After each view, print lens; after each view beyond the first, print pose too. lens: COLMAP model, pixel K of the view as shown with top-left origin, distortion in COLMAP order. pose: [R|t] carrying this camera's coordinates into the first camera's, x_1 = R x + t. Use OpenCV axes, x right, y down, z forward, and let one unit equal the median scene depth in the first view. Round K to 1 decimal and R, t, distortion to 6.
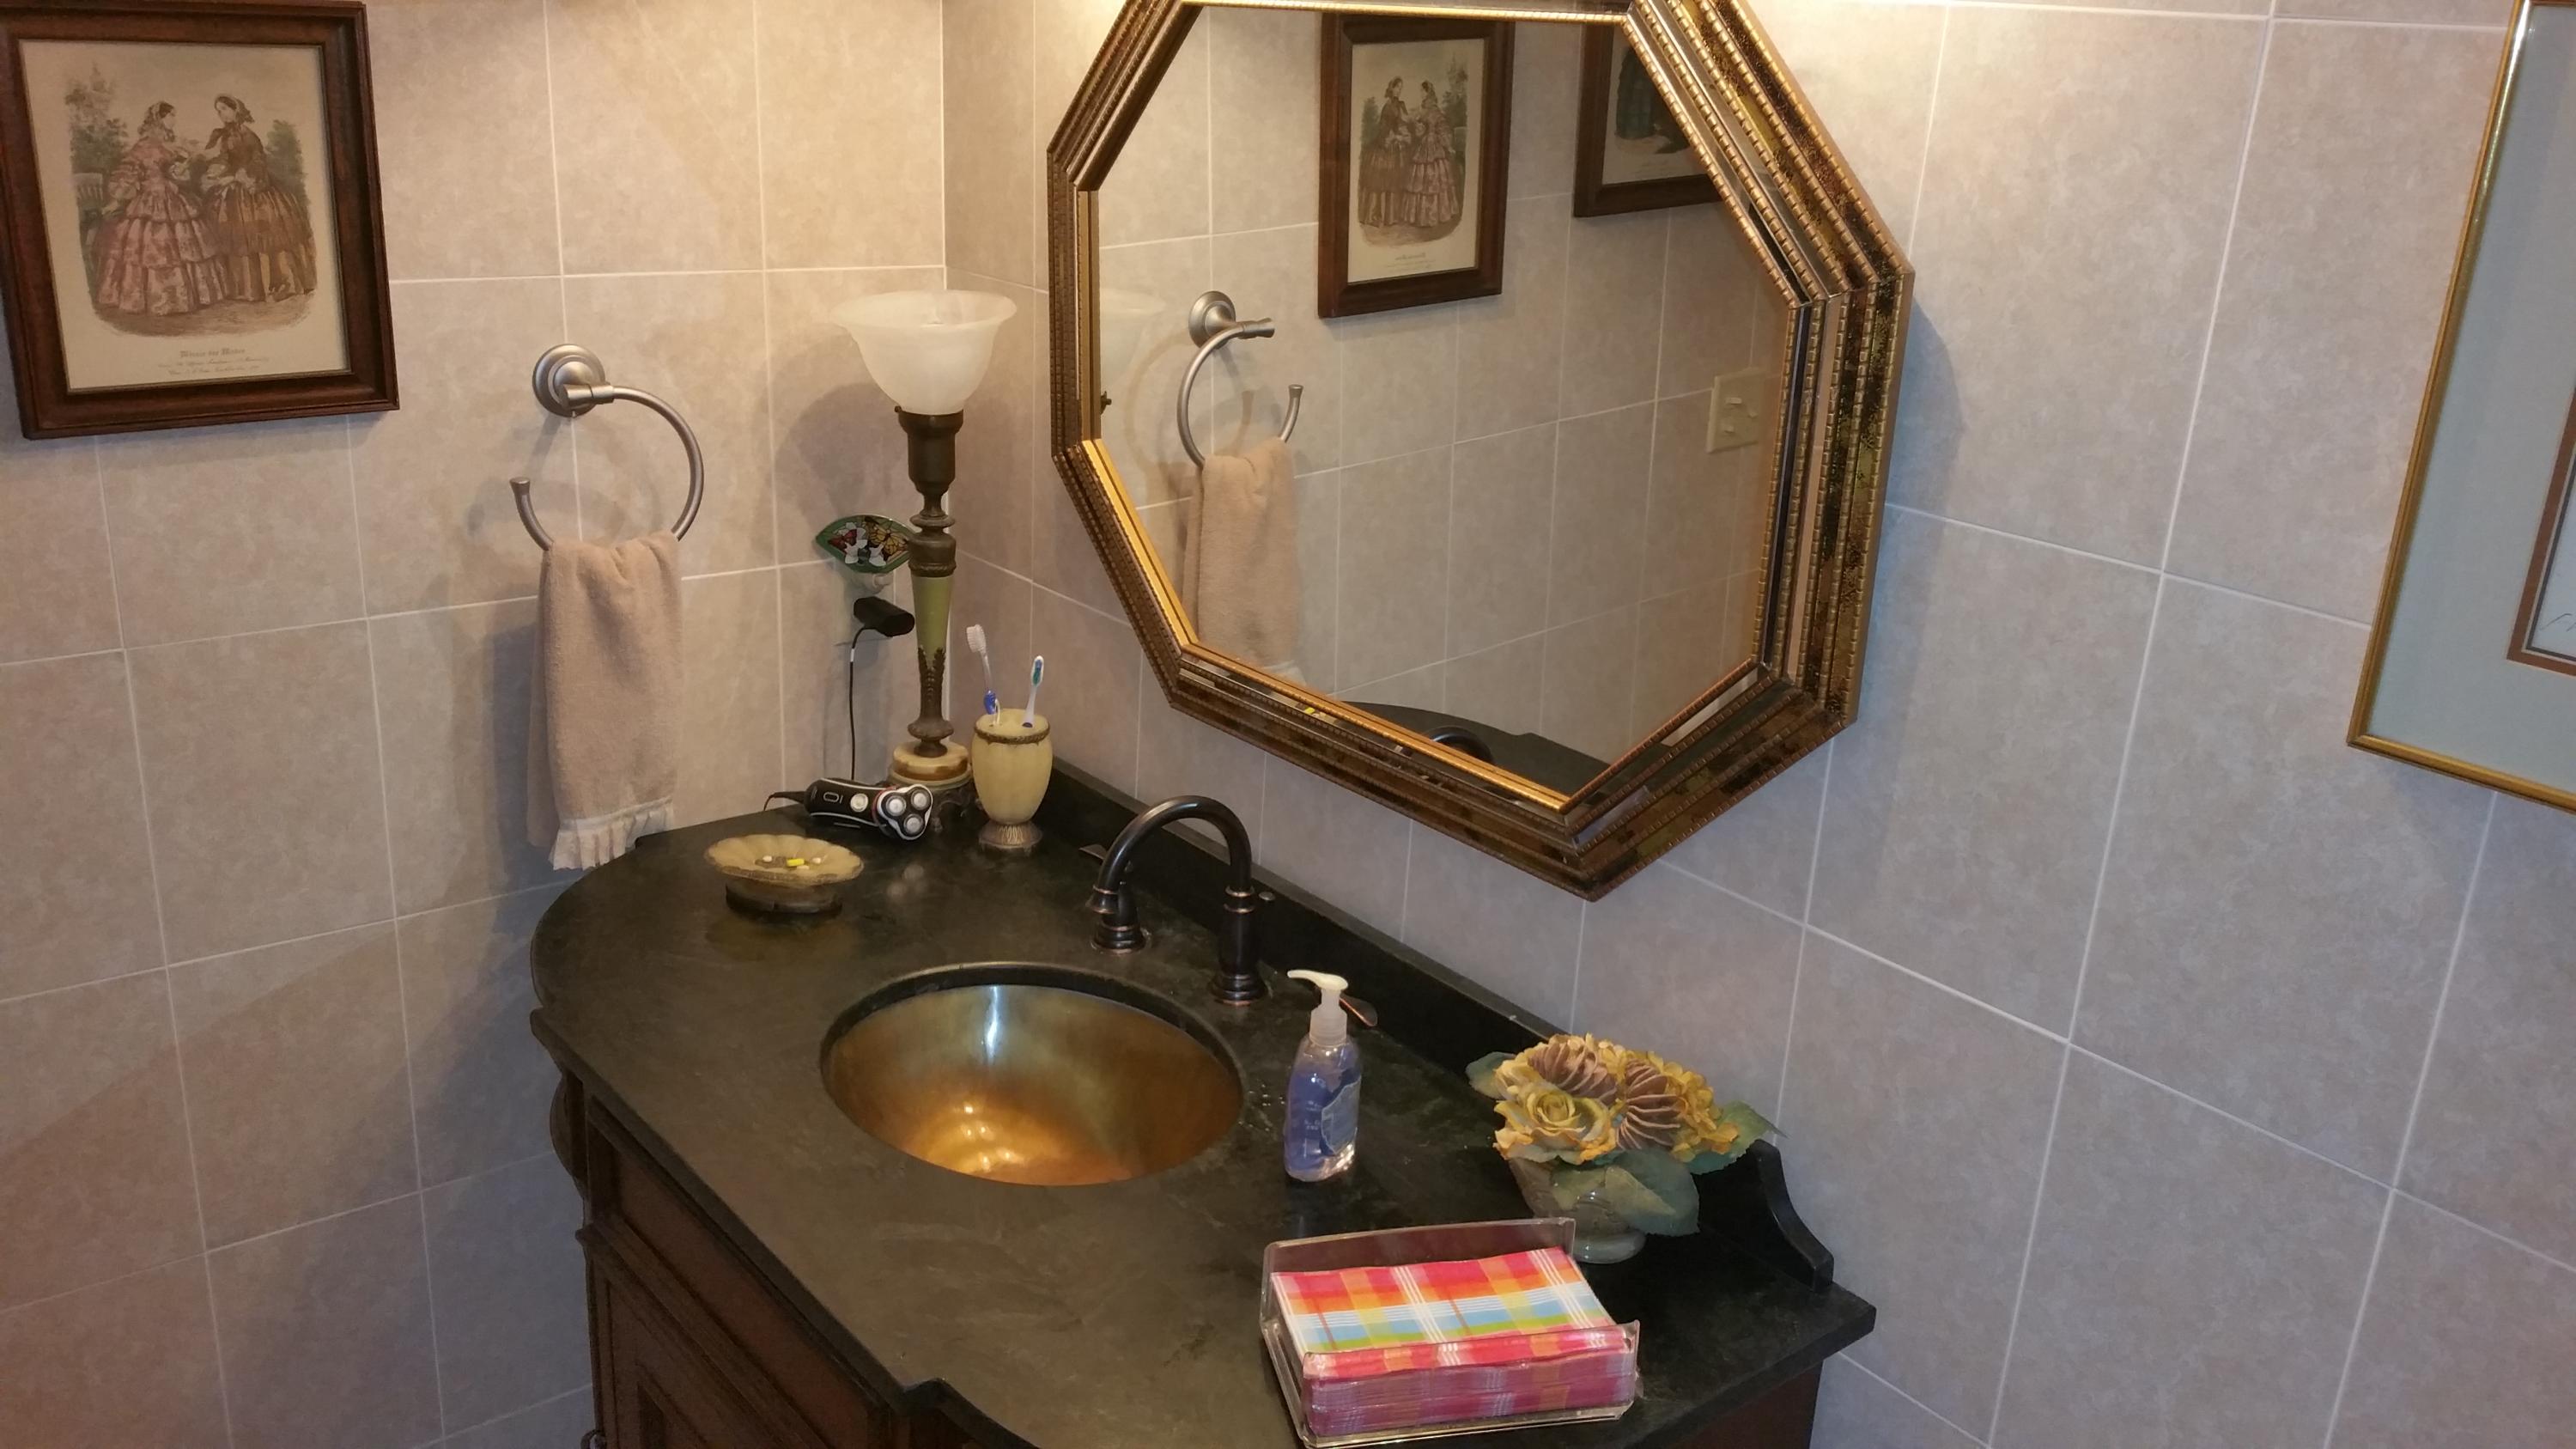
lens RADIAL K [[2068.4, 0, 1274.8], [0, 2068.4, 736.8], [0, 0, 1]] dist [0.109681, -0.197117]
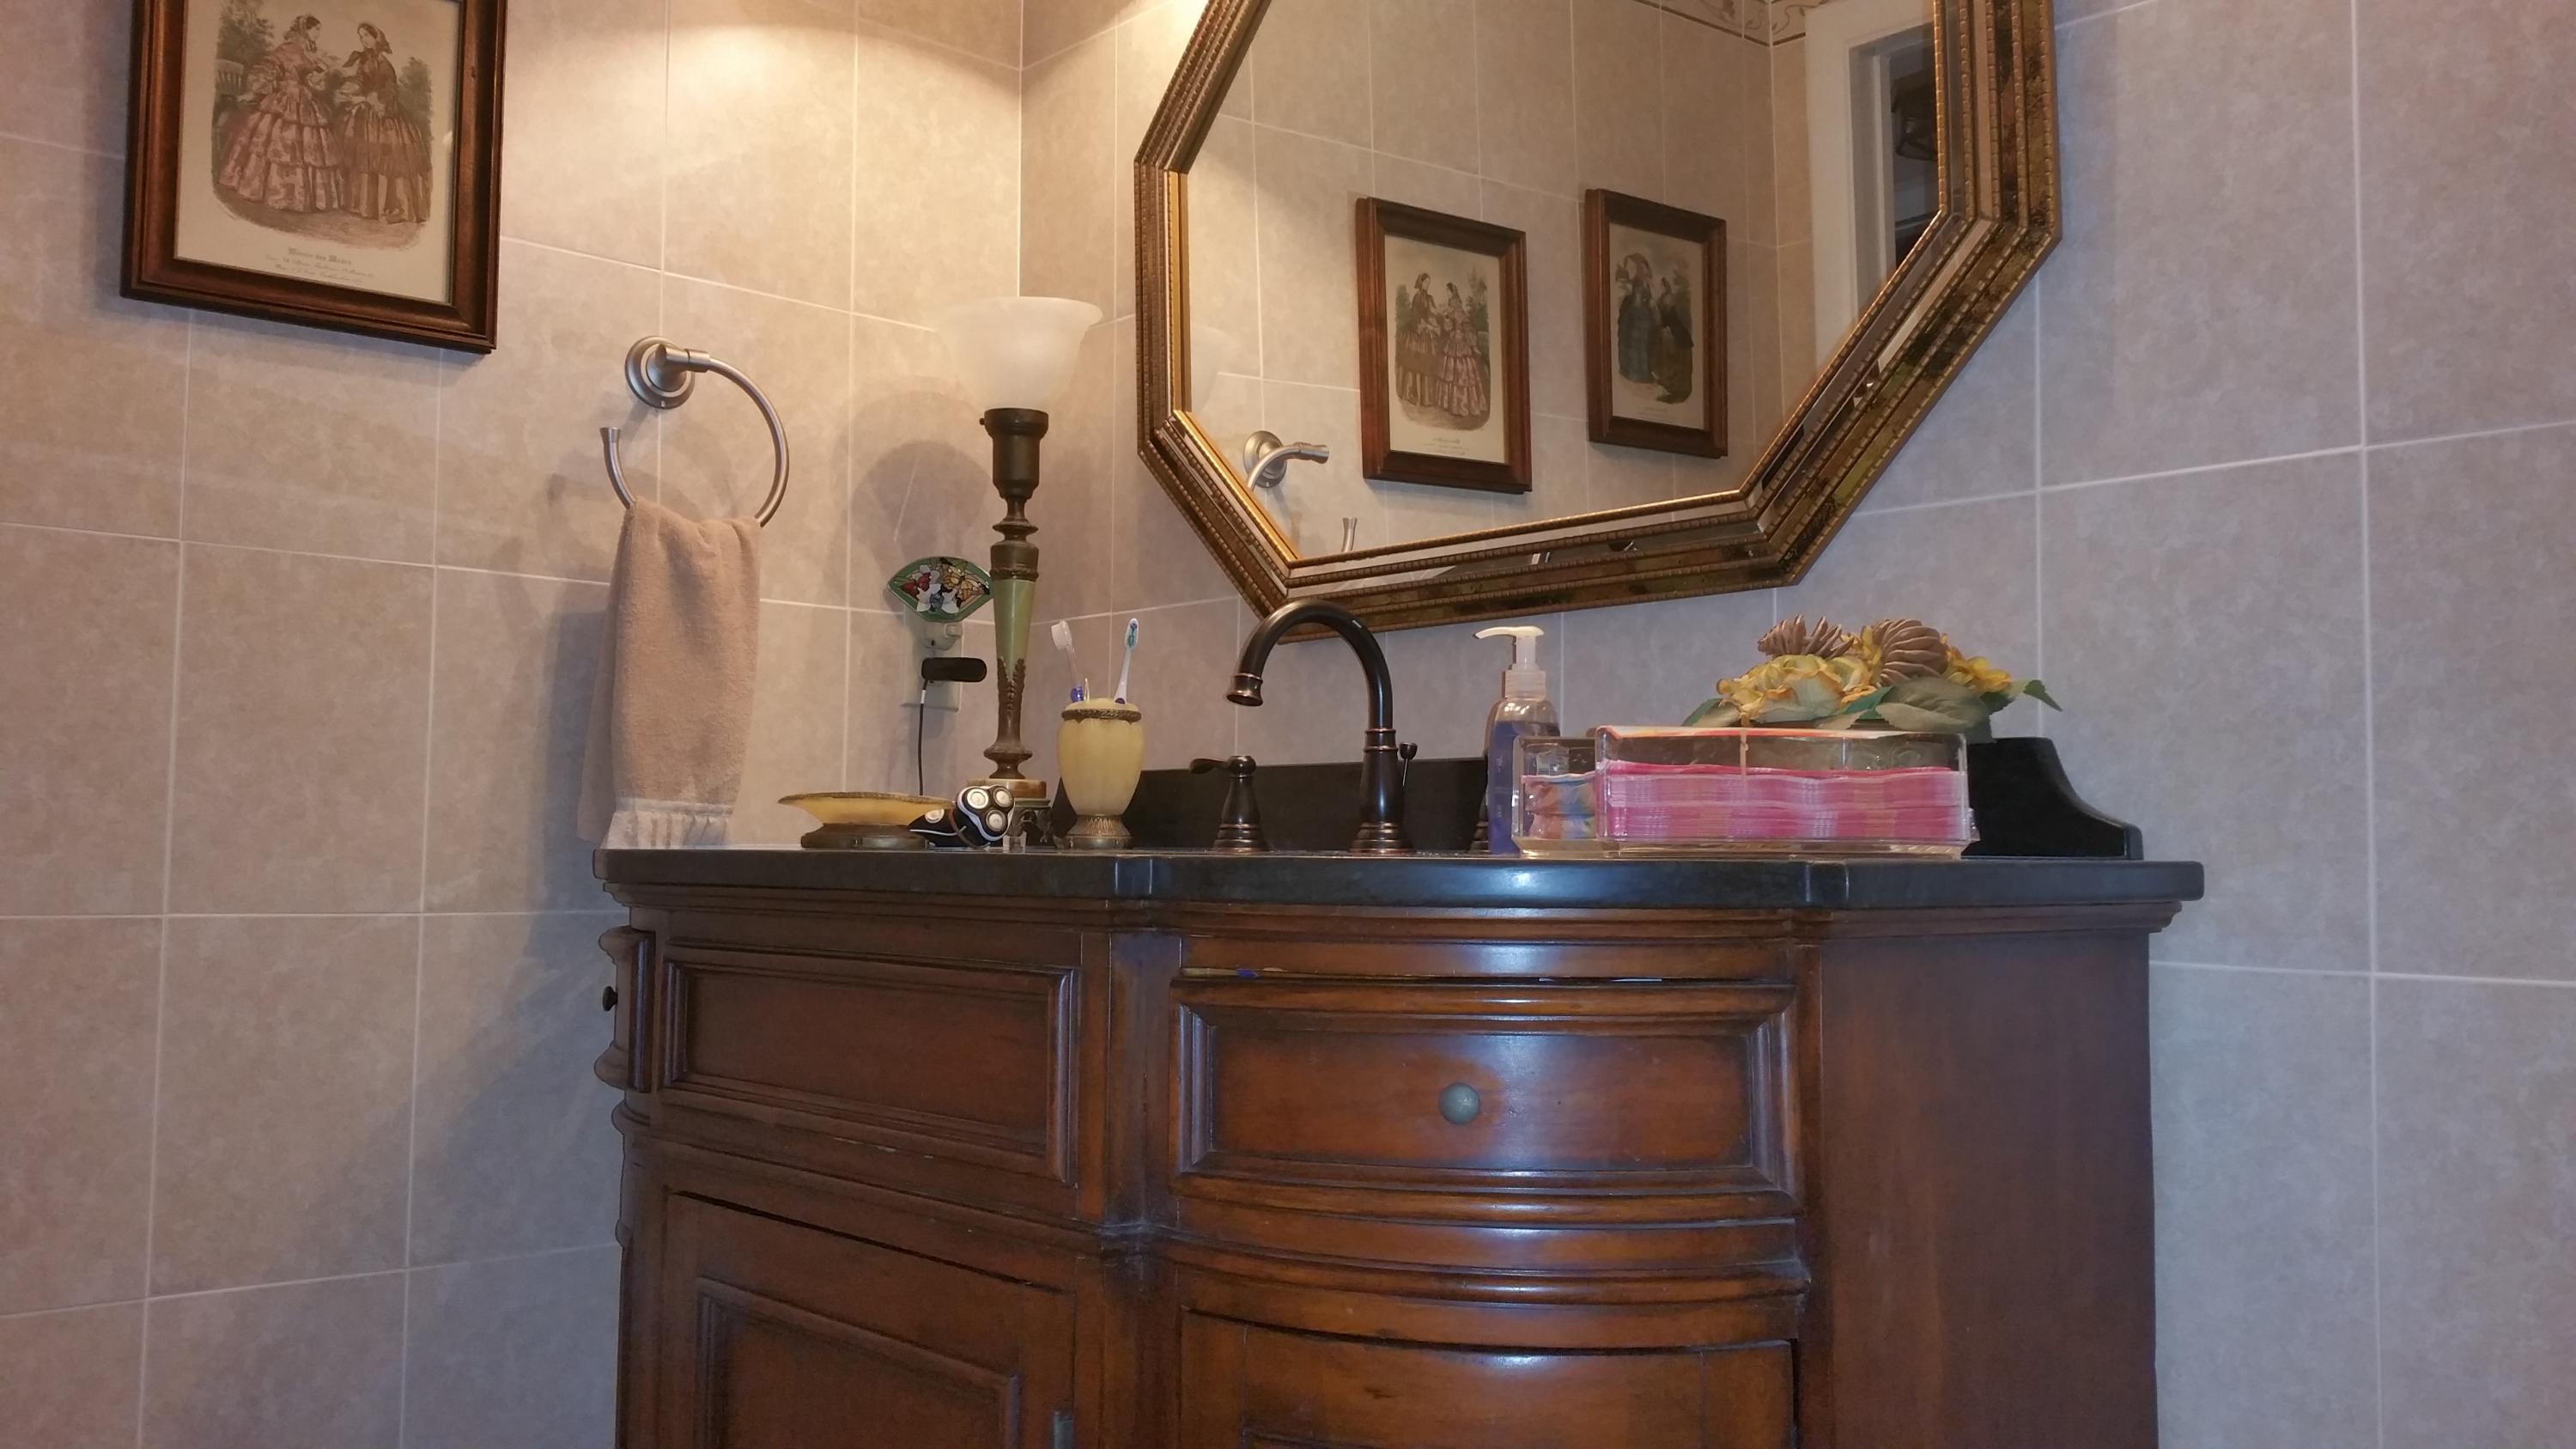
lens RADIAL K [[2068.4, 0, 1278.1], [0, 2068.4, 745.1], [0, 0, 1]] dist [0.109681, -0.197117]
pose [[0.997966, -0.036414, 0.052330, -0.103313], [0.053789, 0.921542, -0.384535, 0.401268], [-0.034222, 0.386567, 0.921626, 0.142109]]
